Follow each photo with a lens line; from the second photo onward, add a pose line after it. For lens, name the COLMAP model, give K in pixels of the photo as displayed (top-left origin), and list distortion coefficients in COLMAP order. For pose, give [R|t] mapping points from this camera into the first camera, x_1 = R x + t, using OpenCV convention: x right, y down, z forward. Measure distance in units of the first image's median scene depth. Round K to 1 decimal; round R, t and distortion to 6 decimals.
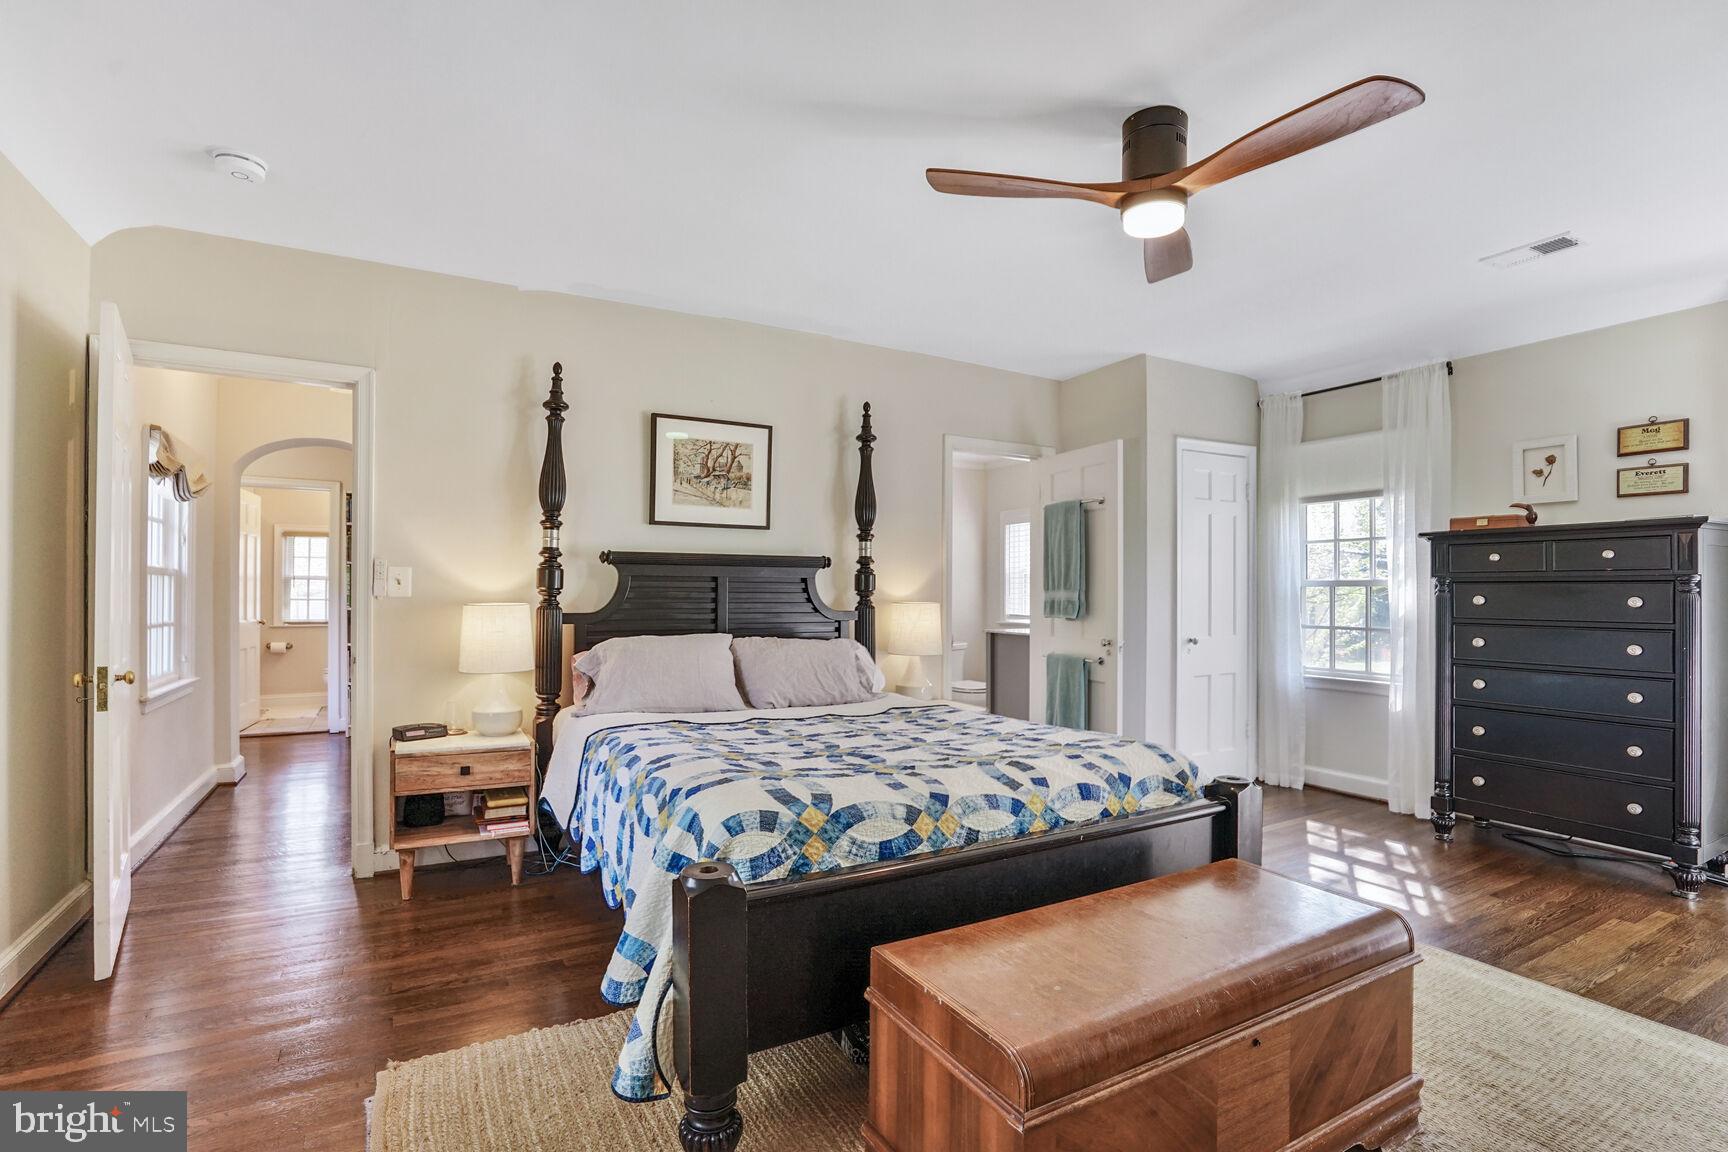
lens RADIAL K [[821.4, 0, 866.4], [0, 821.4, 591.2], [0, 0, 1]] dist [-0.057205, 0.031286]
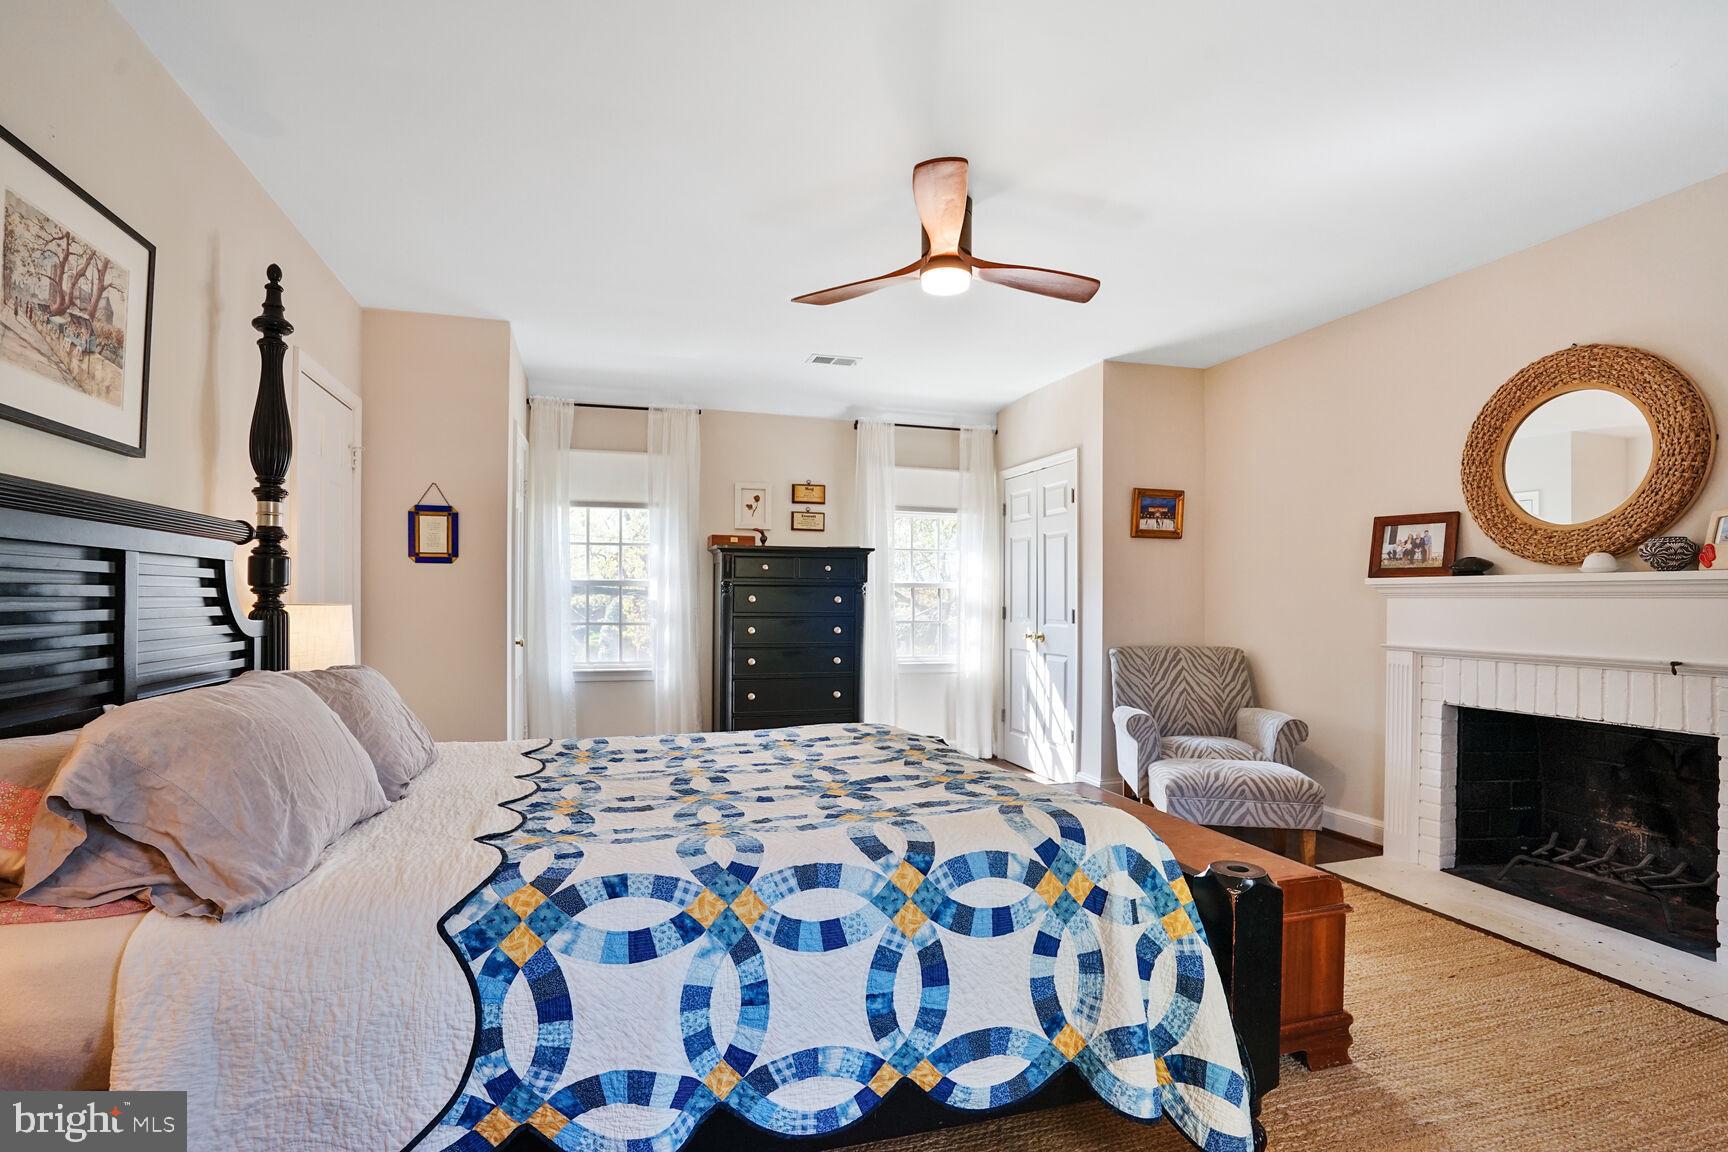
lens RADIAL K [[821.4, 0, 866.4], [0, 821.4, 591.2], [0, 0, 1]] dist [-0.057205, 0.031286]
pose [[0.222287, 0.006054, 0.974962, -0.494682], [-0.005505, 0.999973, -0.004954, 0.004571], [-0.974966, -0.004266, 0.222314, 0.484740]]
